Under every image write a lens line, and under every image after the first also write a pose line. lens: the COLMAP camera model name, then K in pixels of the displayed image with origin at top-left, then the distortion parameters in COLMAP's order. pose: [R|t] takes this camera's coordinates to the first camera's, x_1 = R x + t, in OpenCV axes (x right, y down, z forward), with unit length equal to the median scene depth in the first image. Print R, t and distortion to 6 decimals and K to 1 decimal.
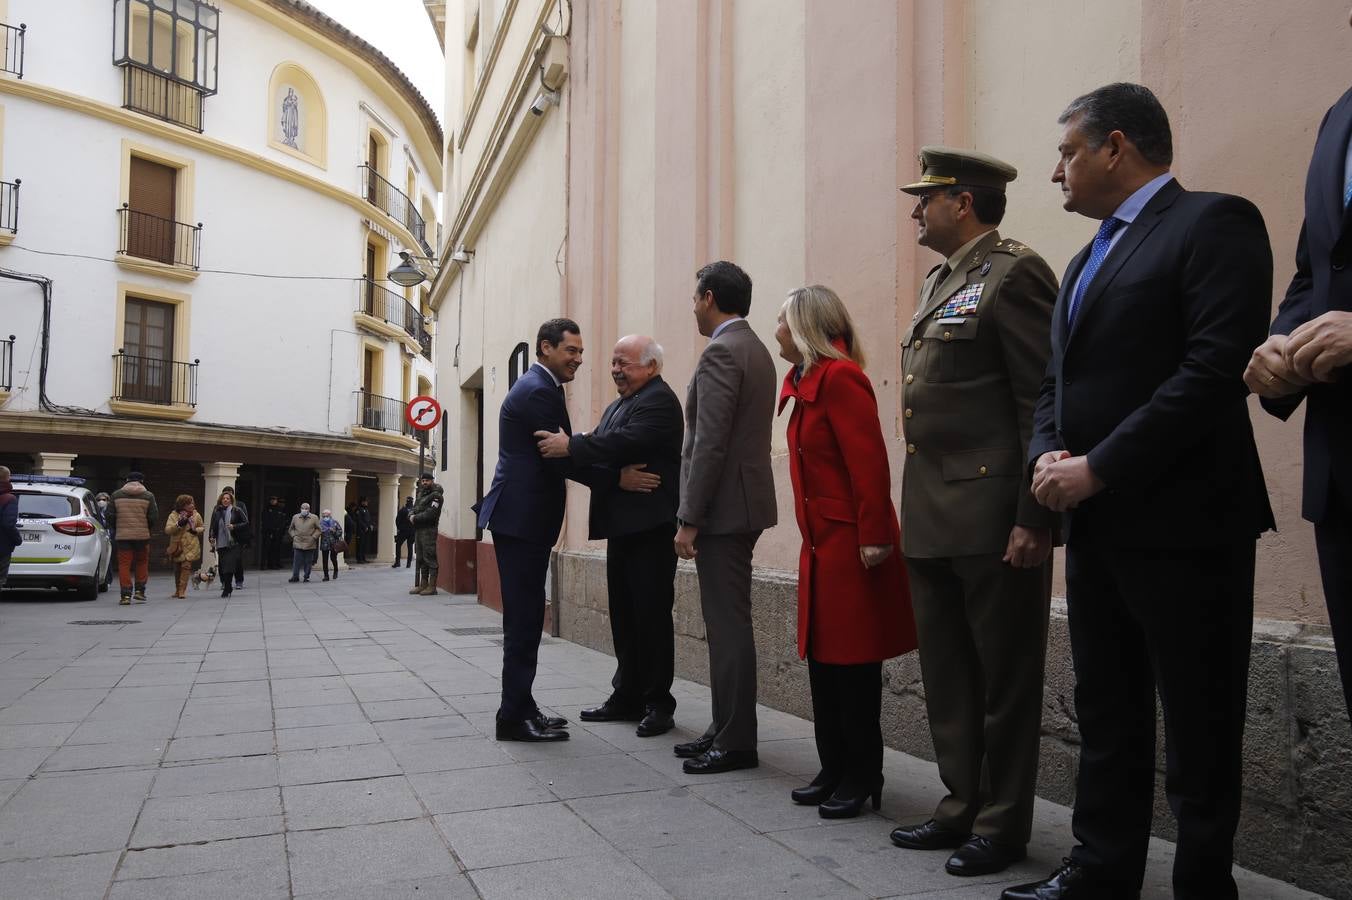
lens RADIAL K [[1082.0, 0, 680.2], [0, 1082.0, 458.9], [0, 0, 1]] dist [0.016220, 0.007335]
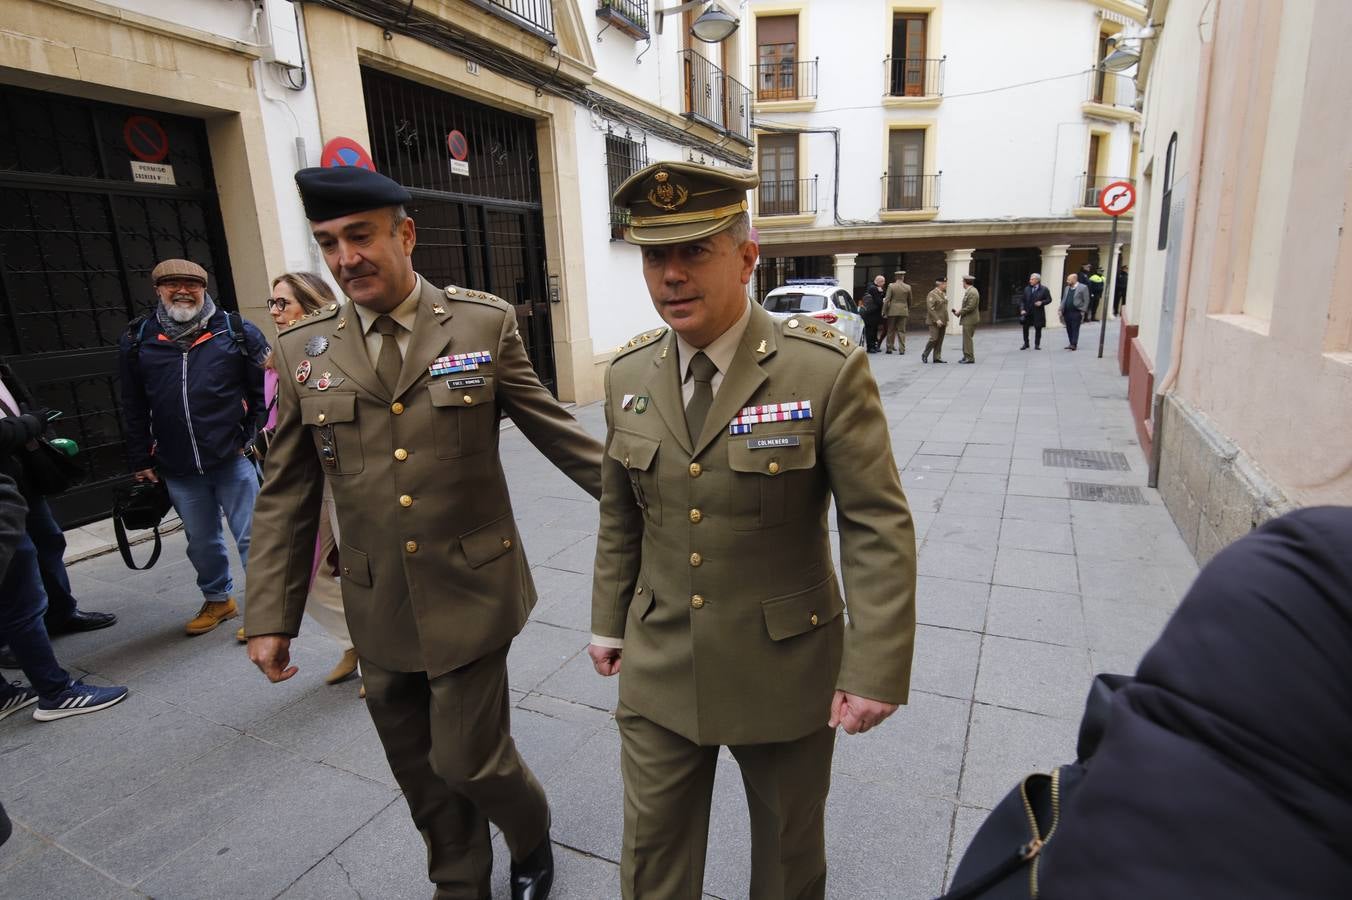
lens RADIAL K [[726.5, 0, 669.3], [0, 726.5, 455.1], [0, 0, 1]] dist [0.006638, -0.004045]
pose [[0.676301, 0.136993, -0.723774, 0.035073], [0.086101, 0.961118, 0.262370, -0.039767], [0.731576, -0.239759, 0.638210, 0.227463]]
